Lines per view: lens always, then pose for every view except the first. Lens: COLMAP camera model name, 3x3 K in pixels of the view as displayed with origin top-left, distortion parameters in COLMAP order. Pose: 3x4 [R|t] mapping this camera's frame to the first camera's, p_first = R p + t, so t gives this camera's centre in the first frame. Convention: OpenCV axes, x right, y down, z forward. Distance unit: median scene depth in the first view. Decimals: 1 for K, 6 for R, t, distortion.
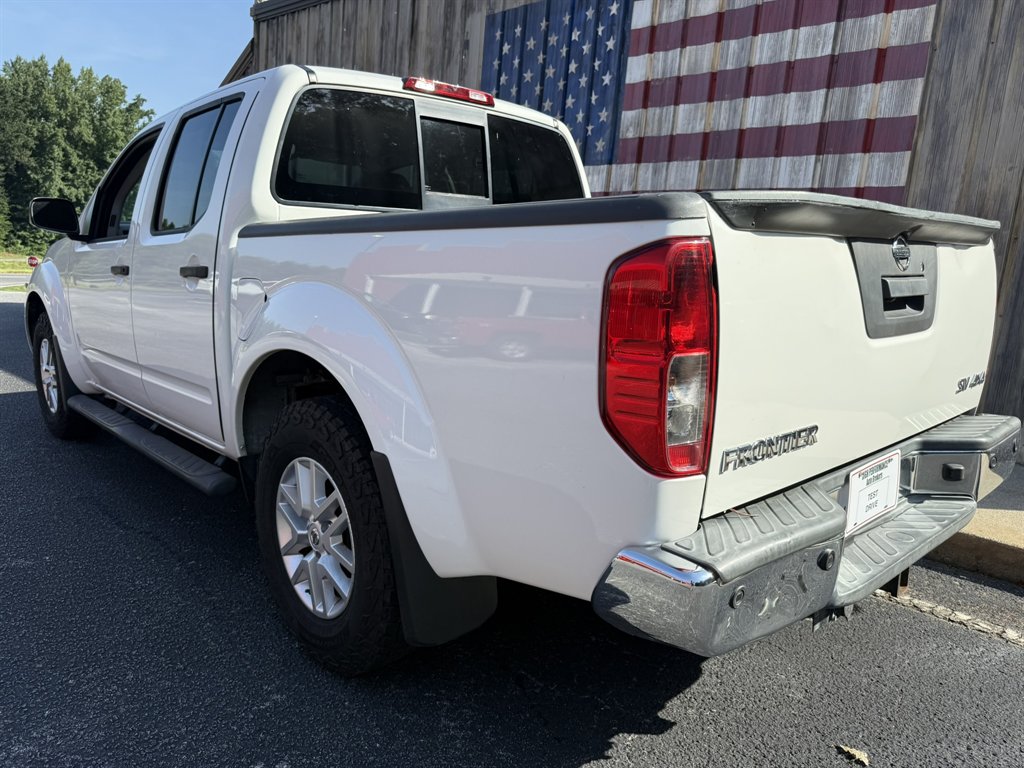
lens RADIAL K [[747.1, 0, 508.7], [0, 747.1, 381.9], [0, 0, 1]] dist [-0.033121, 0.013628]
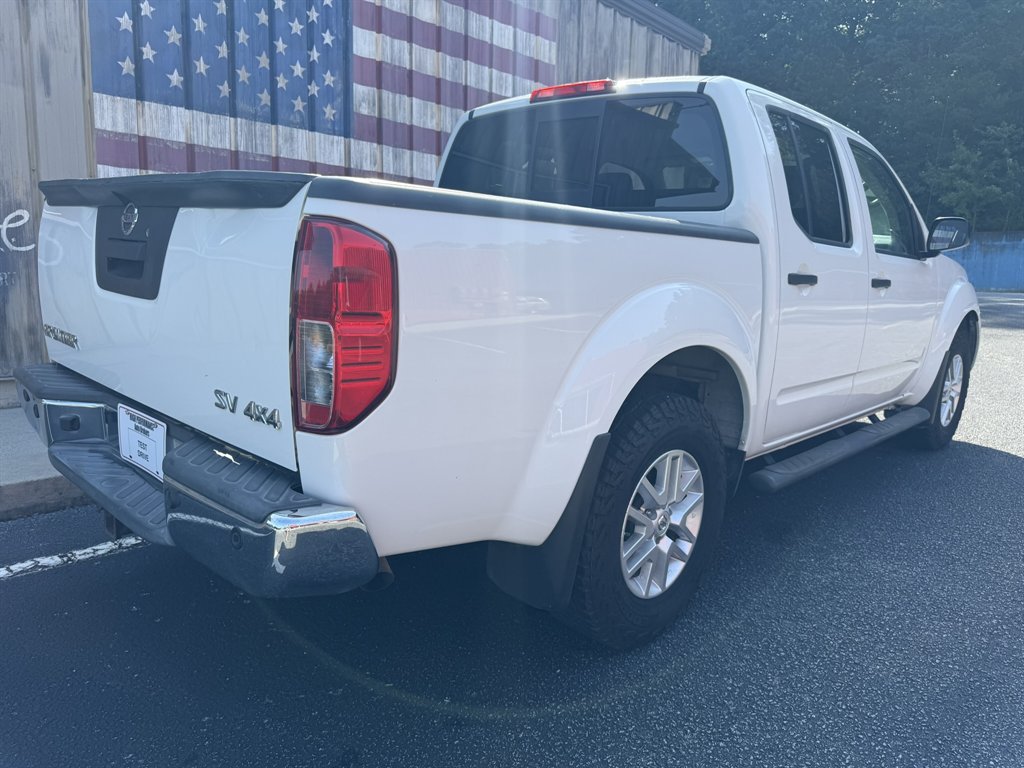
lens RADIAL K [[747.1, 0, 502.1], [0, 747.1, 393.0], [0, 0, 1]] dist [-0.033121, 0.013628]
pose [[-0.017768, -0.211290, 0.977262, -0.838088], [0.129470, 0.968701, 0.211793, -0.155218], [-0.991424, 0.130289, 0.010144, 0.840117]]
